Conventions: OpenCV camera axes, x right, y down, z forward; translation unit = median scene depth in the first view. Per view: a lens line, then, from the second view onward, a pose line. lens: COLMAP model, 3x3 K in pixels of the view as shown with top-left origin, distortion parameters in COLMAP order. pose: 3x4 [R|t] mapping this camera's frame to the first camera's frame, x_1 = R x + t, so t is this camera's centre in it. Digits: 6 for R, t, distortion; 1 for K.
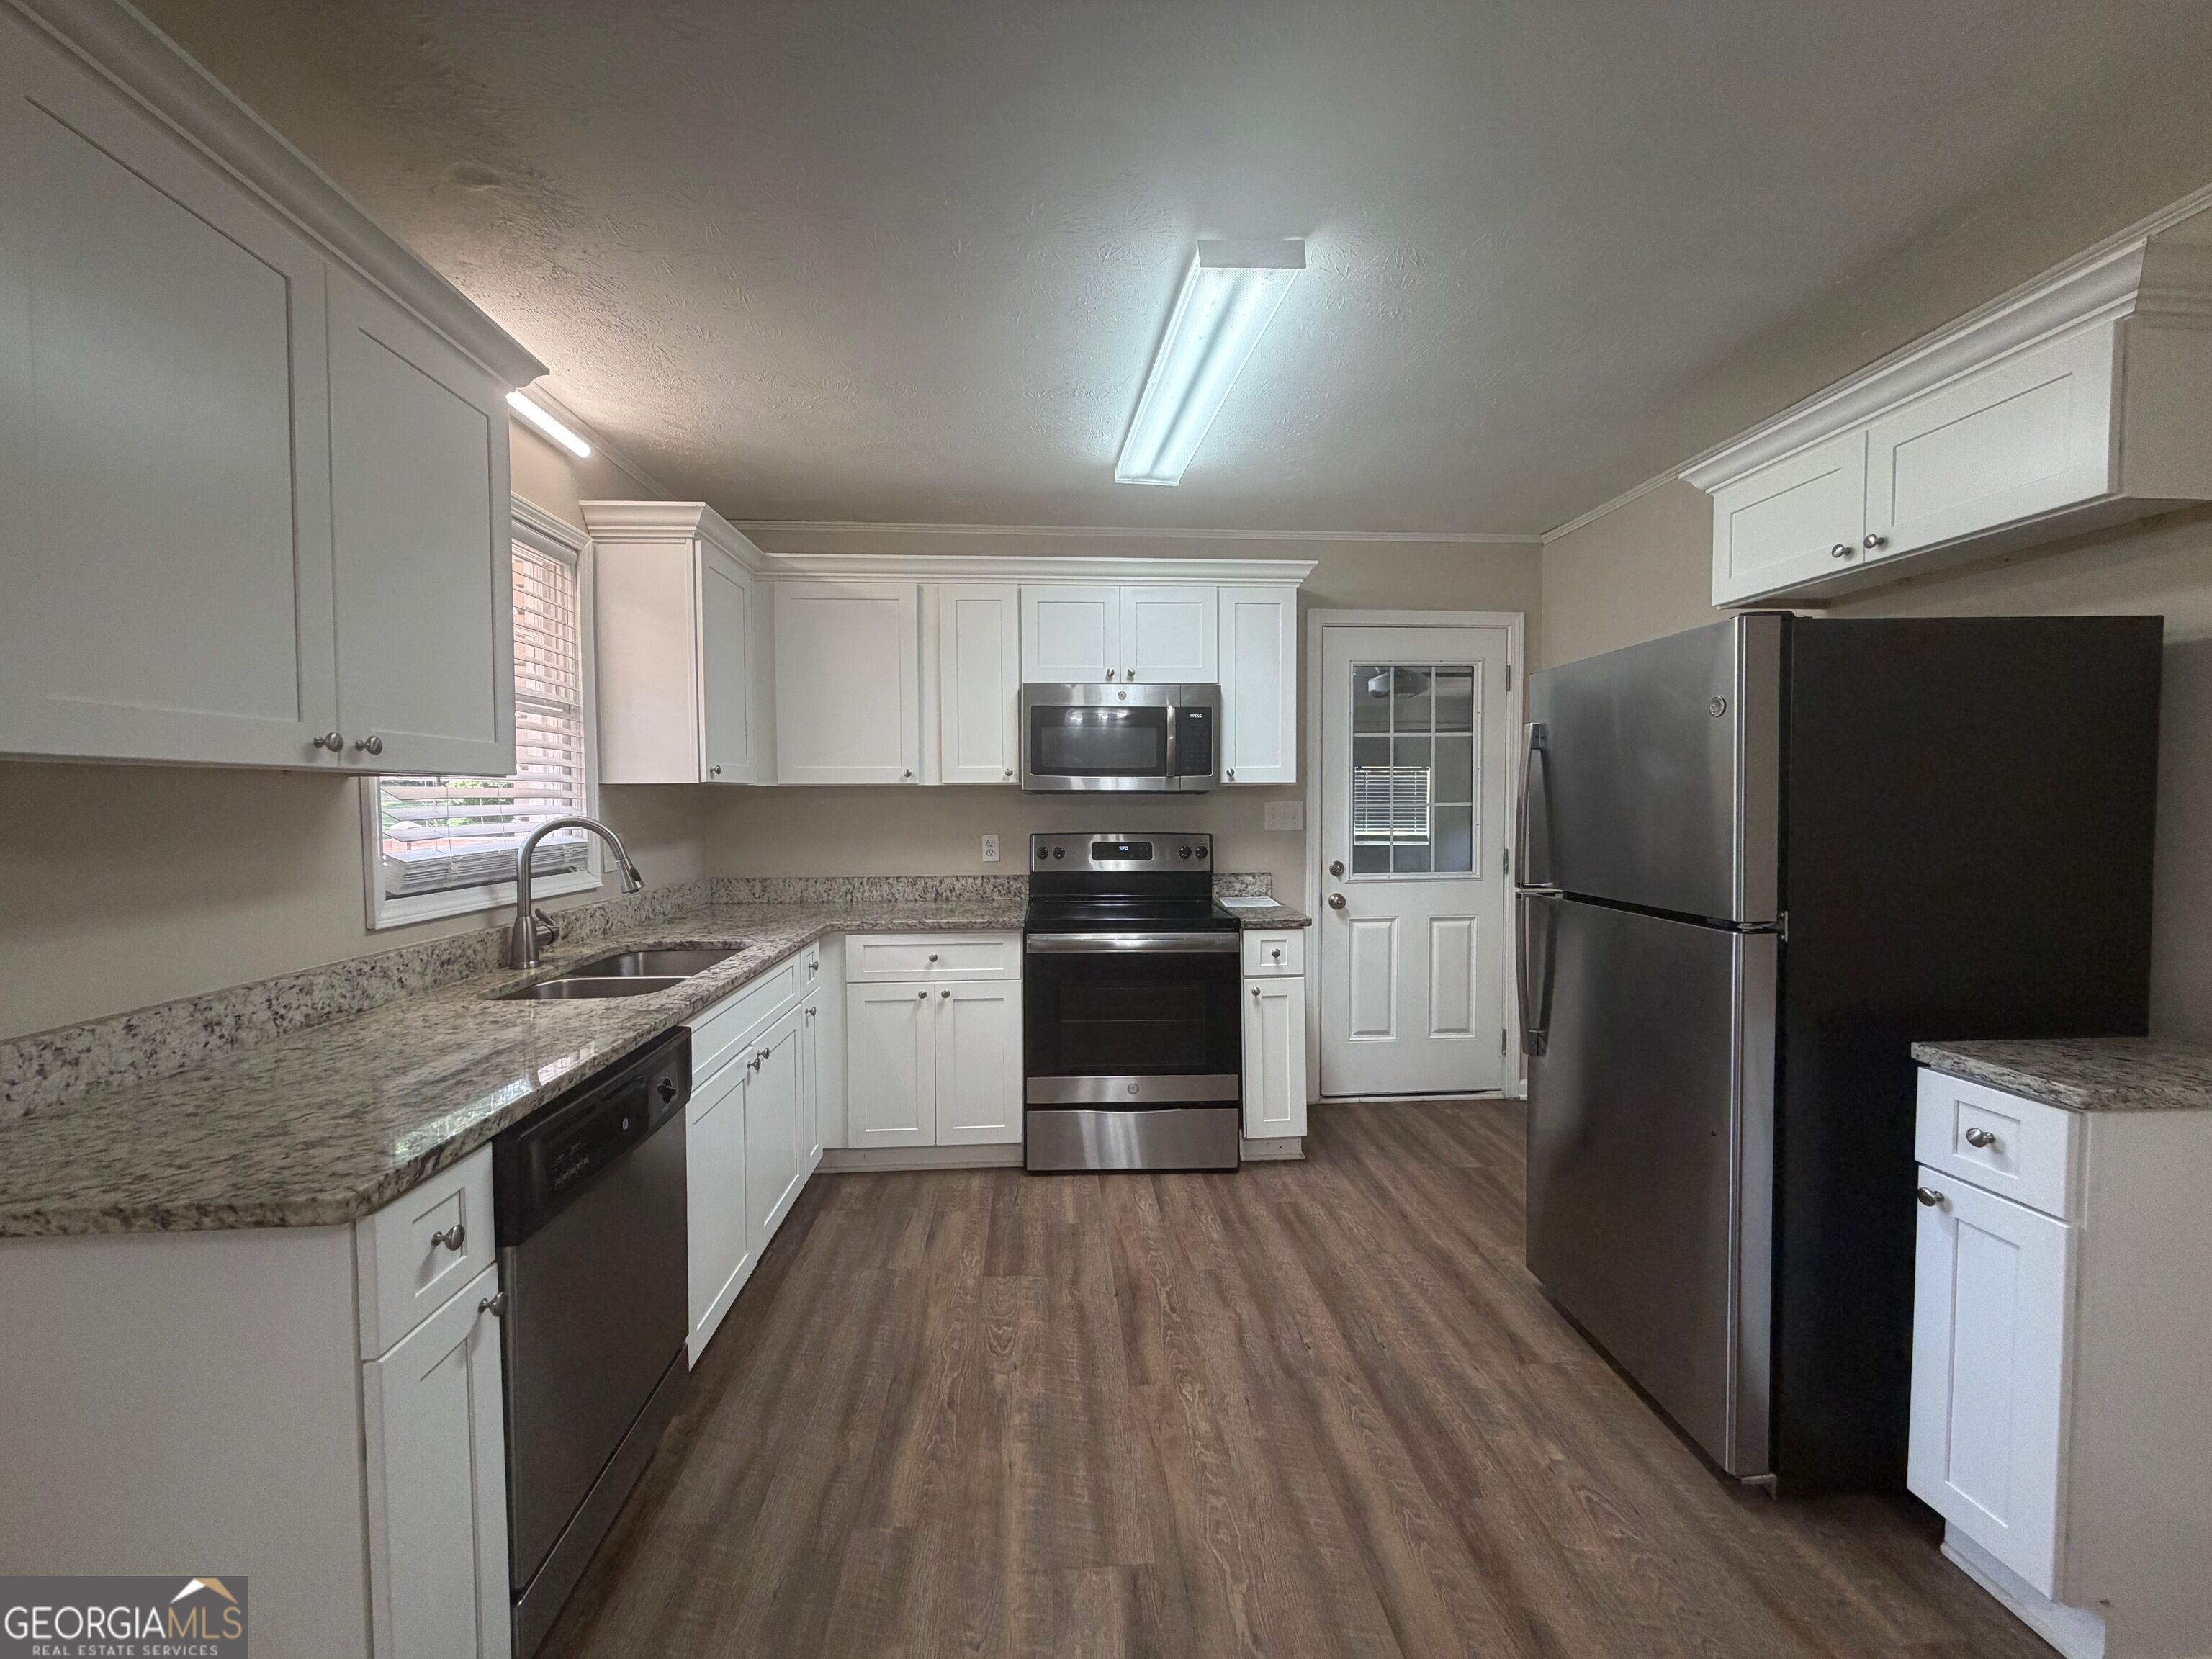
lens RADIAL K [[878.3, 0, 1106.0], [0, 878.3, 829.5], [0, 0, 1]] dist [-0.000077, 0.000459]
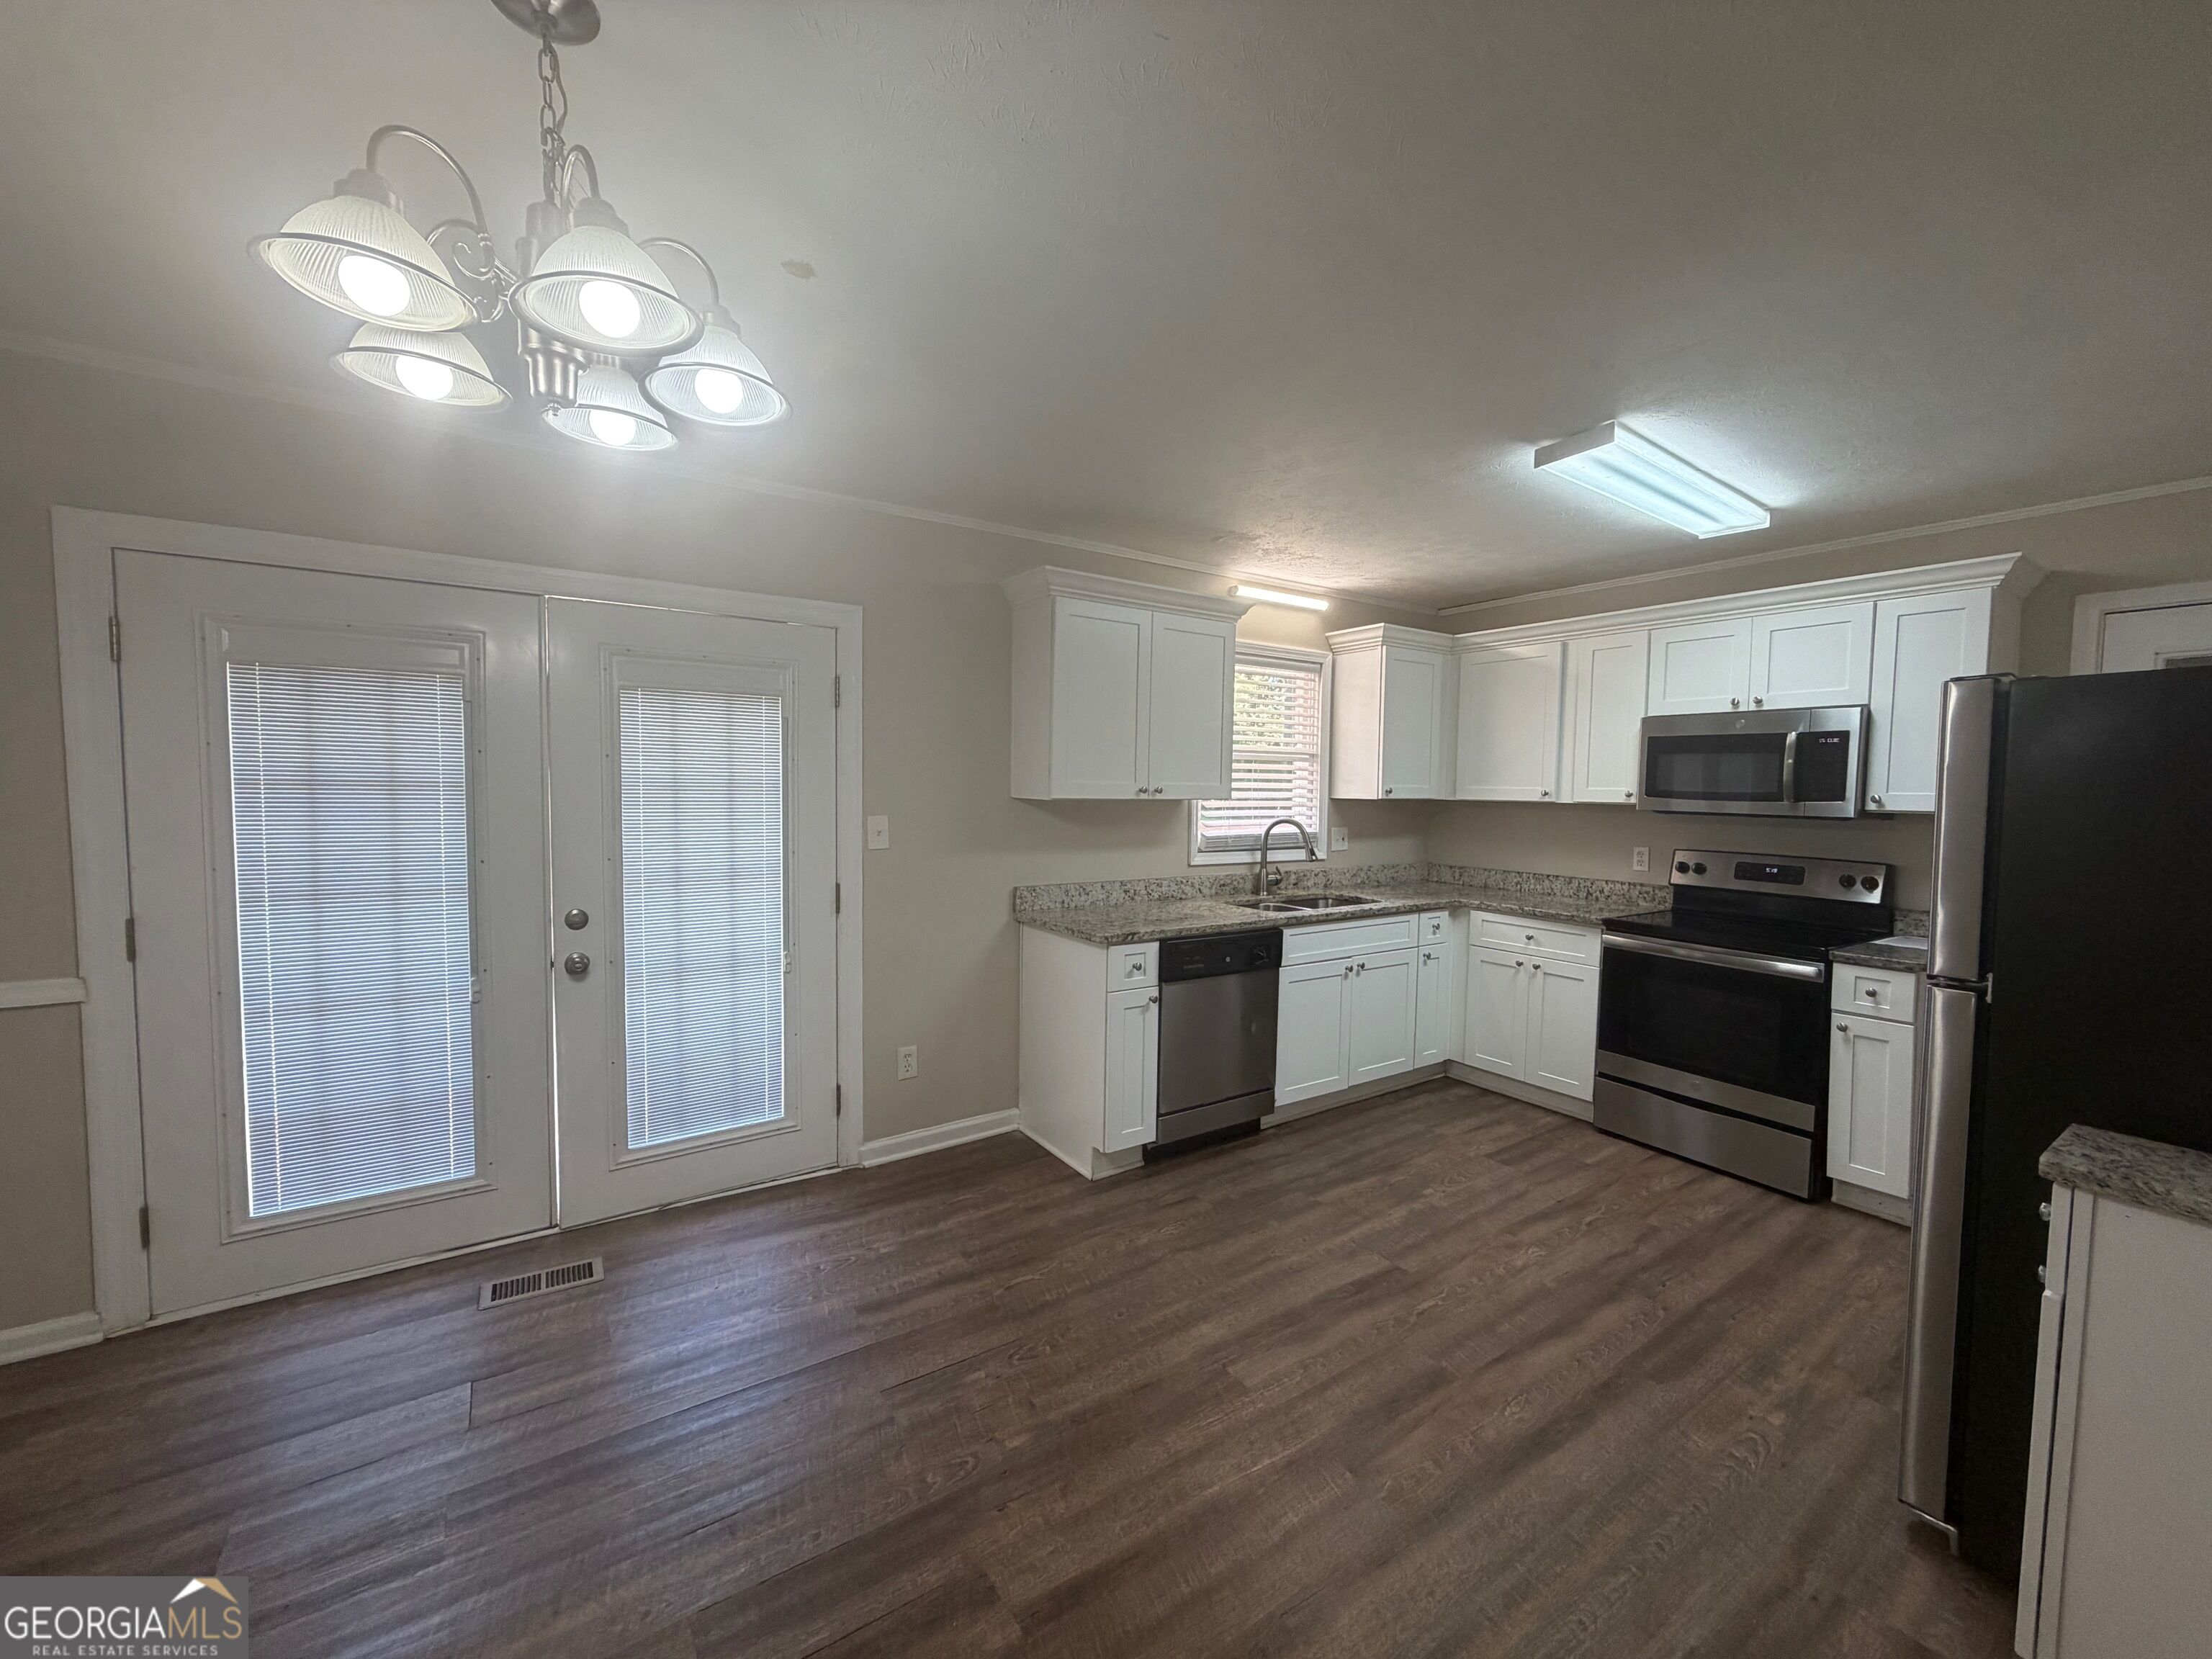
lens RADIAL K [[878.3, 0, 1106.0], [0, 878.3, 829.5], [0, 0, 1]] dist [-0.000077, 0.000459]
pose [[0.504276, 0.056717, -0.861678, 0.648057], [-0.048218, 0.998133, 0.037481, -0.033871], [0.862195, 0.022647, 0.506070, -0.217569]]
